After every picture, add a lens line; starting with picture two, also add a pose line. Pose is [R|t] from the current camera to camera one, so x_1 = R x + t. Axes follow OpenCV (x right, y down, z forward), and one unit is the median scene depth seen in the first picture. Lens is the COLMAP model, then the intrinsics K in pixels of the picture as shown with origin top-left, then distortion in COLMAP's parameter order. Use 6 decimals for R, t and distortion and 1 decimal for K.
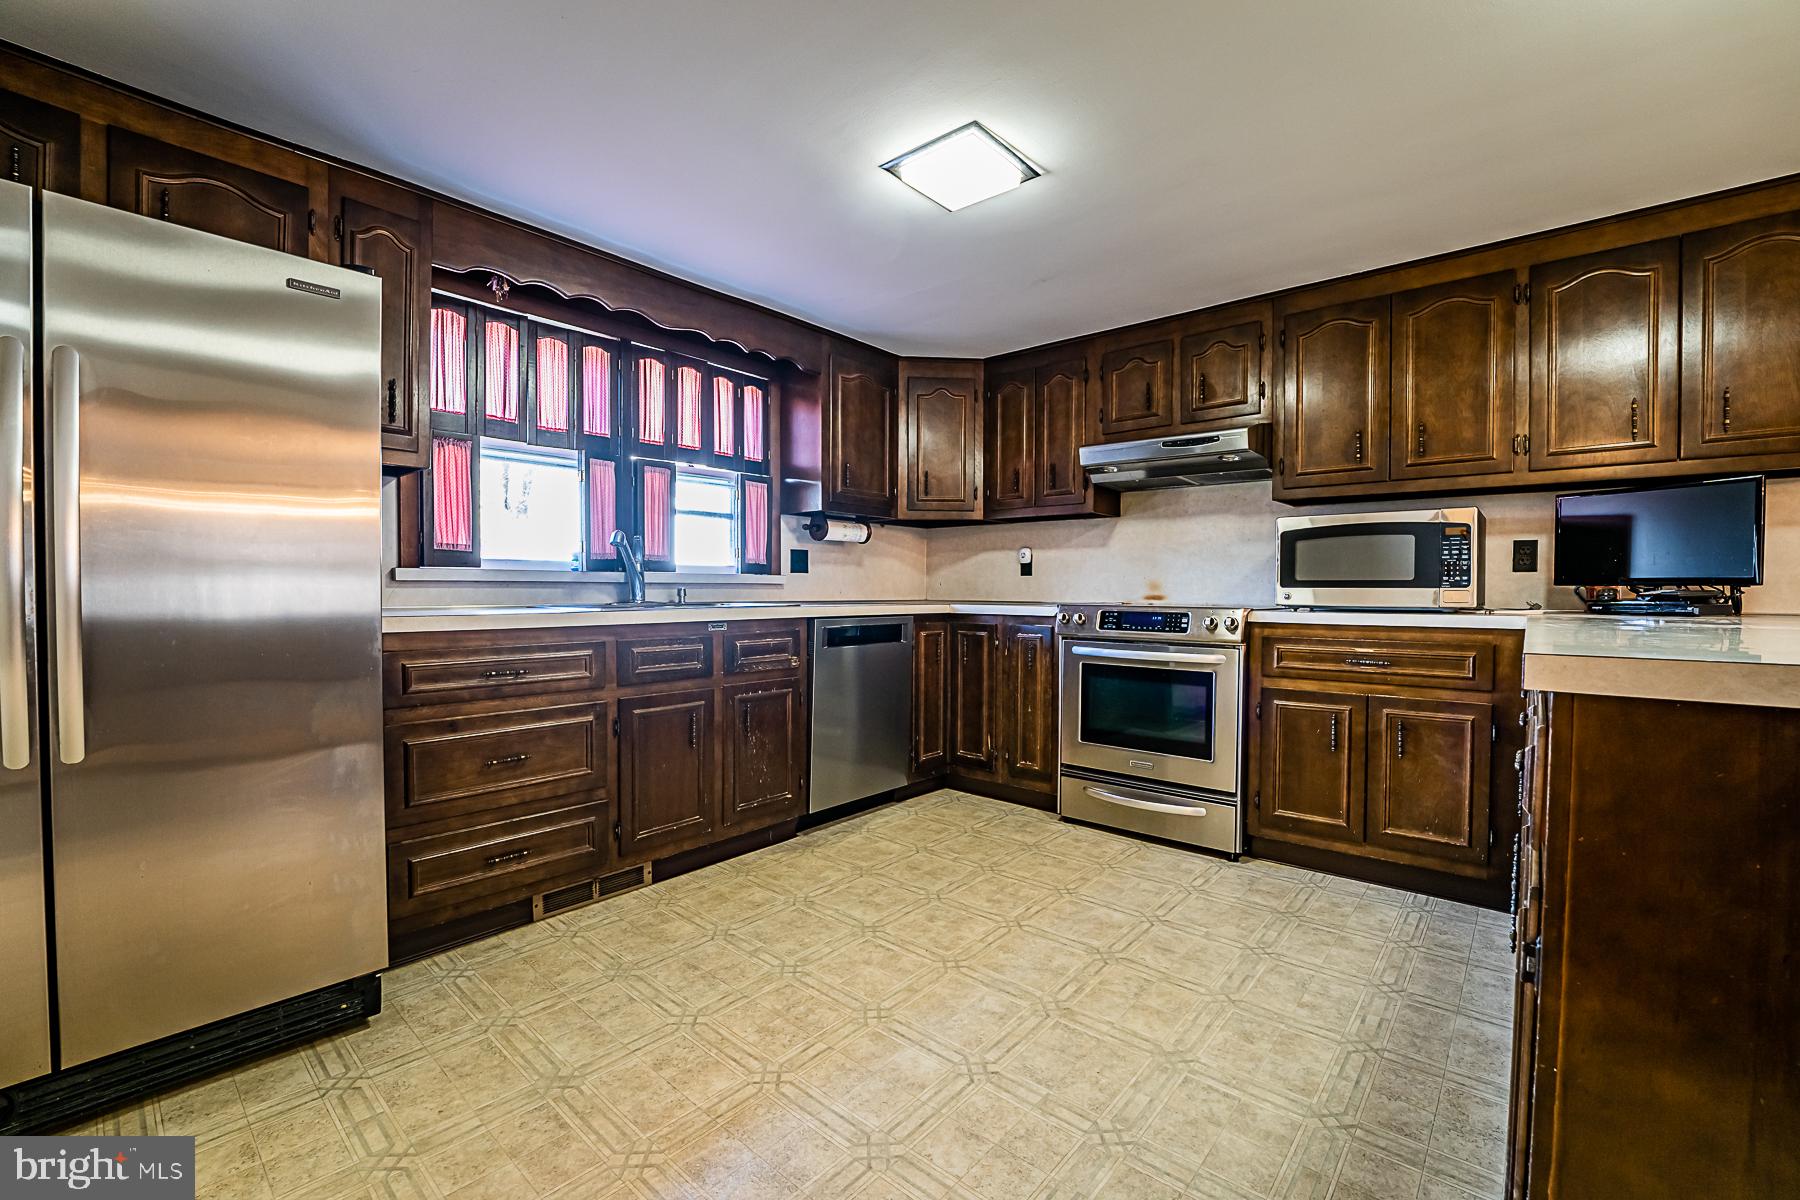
lens RADIAL K [[758.8, 0, 900.7], [0, 758.8, 596.3], [0, 0, 1]] dist [-0.022696, 0.002674]
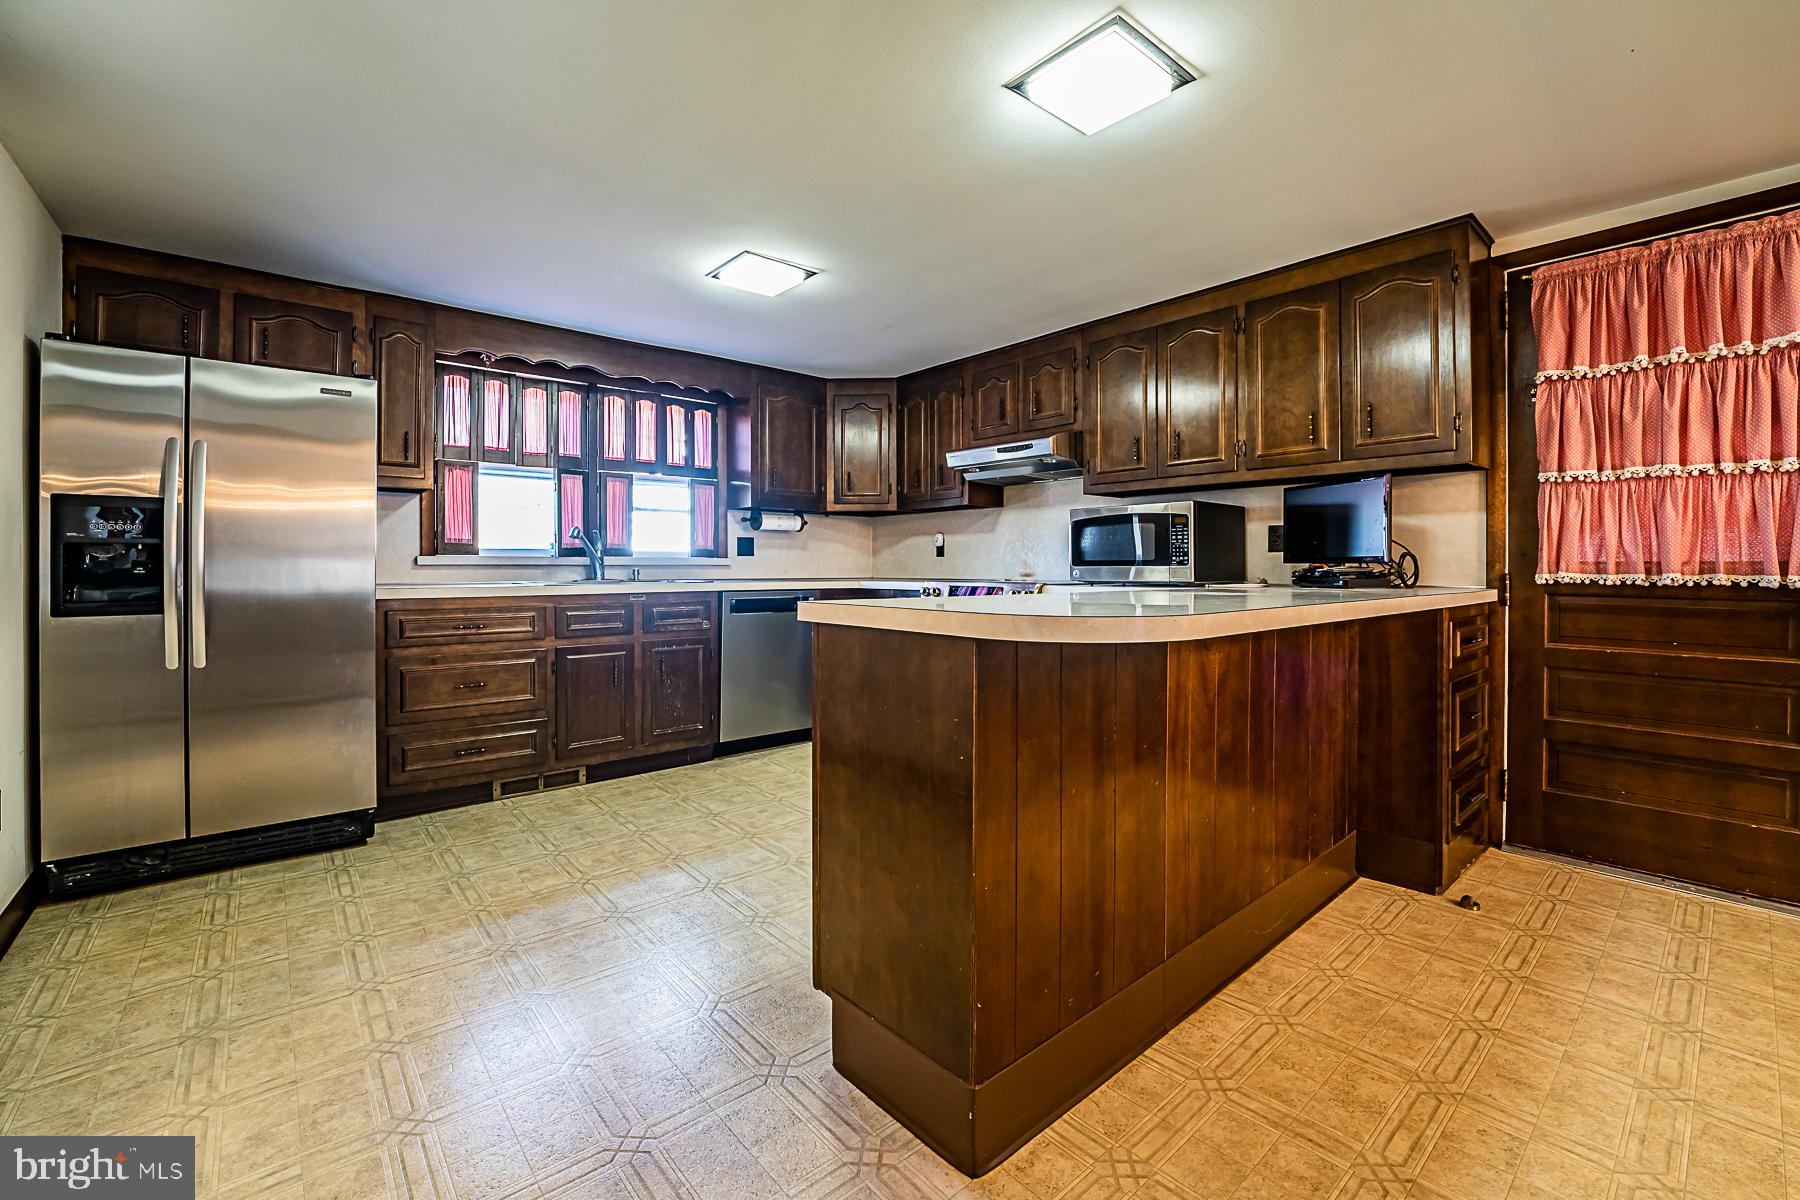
lens RADIAL K [[758.8, 0, 894.0], [0, 758.8, 556.8], [0, 0, 1]] dist [-0.022696, 0.002674]
pose [[0.989080, -0.007146, -0.147207, 0.415619], [0.003595, 0.999696, -0.024373, 0.002506], [0.147336, 0.023578, 0.988805, -0.278932]]
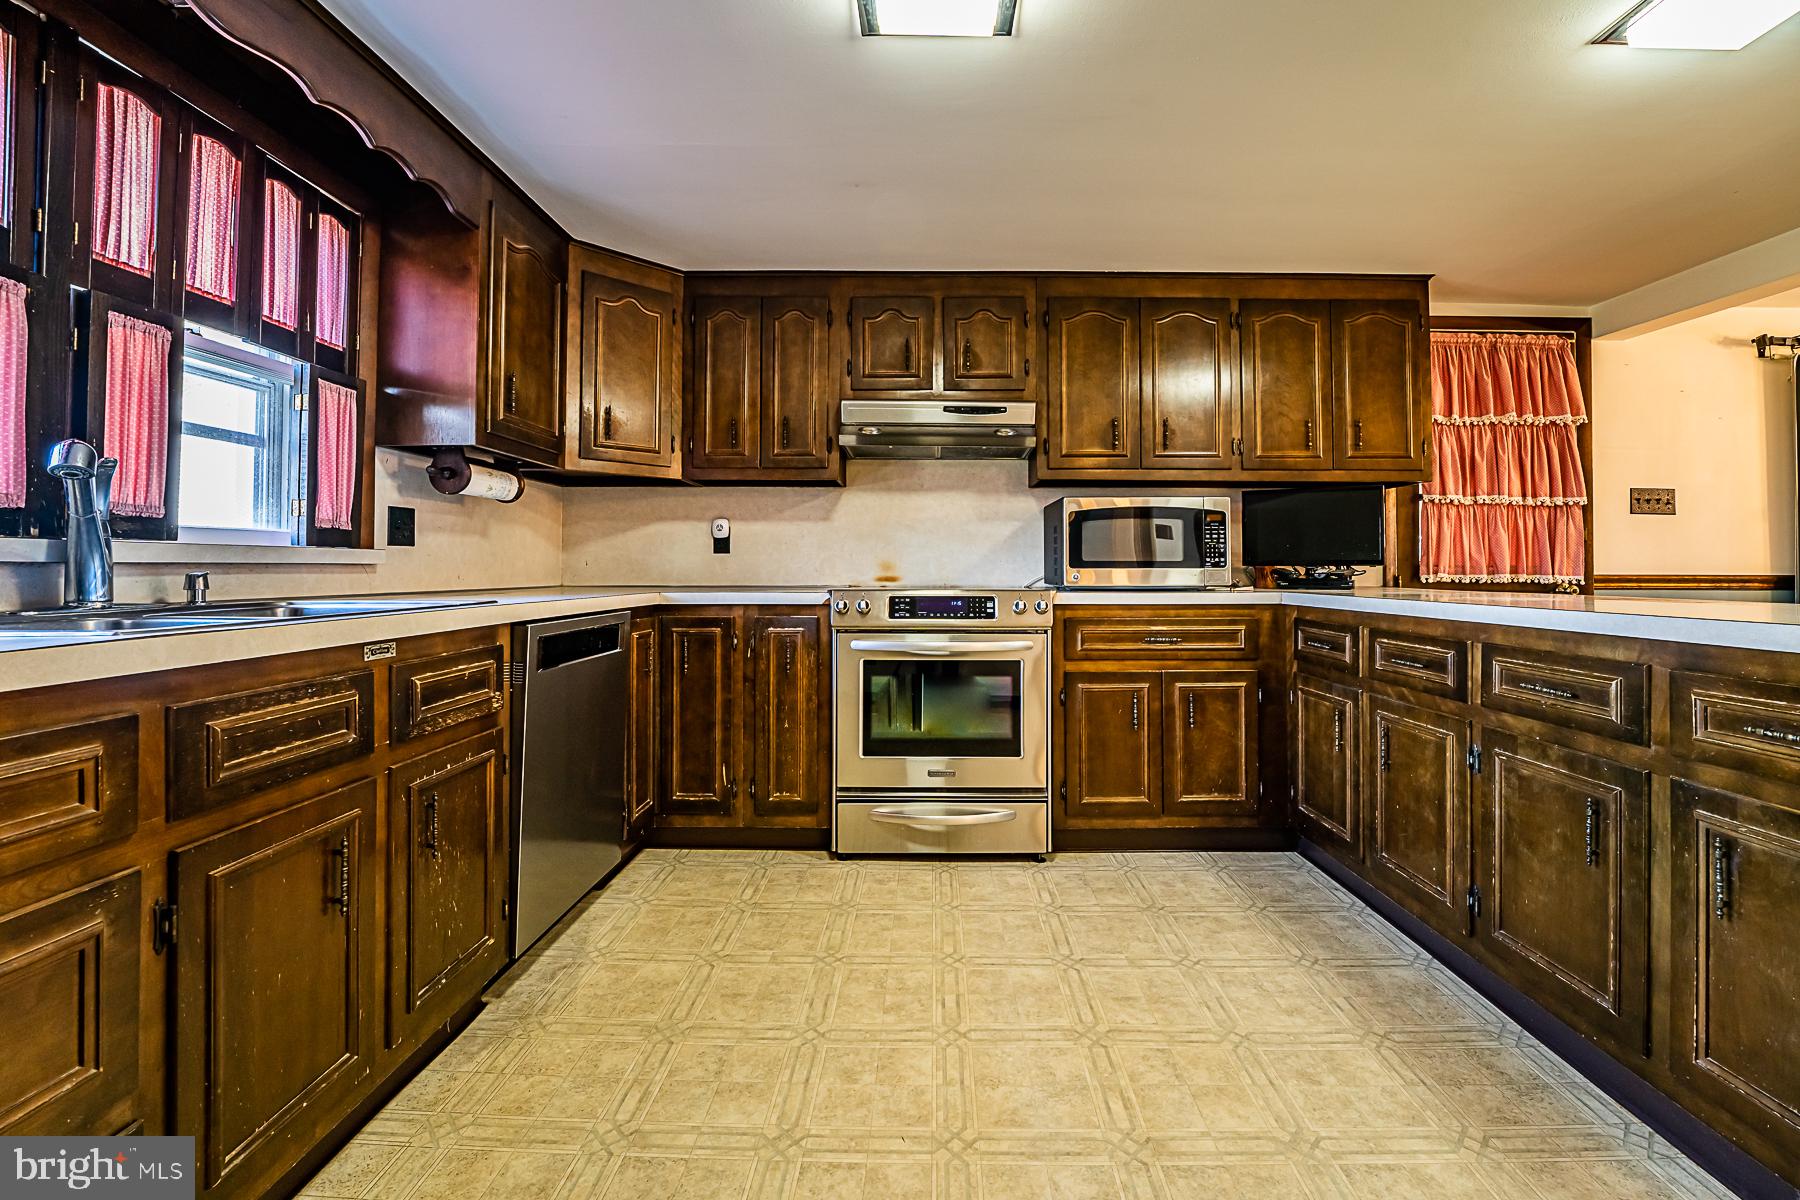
lens RADIAL K [[758.8, 0, 930.9], [0, 758.8, 546.8], [0, 0, 1]] dist [-0.022696, 0.002674]
pose [[0.756024, 0.013910, 0.654396, -0.293680], [0.009301, 0.999445, -0.031989, -0.009841], [-0.654478, 0.030271, 0.755475, 0.387514]]
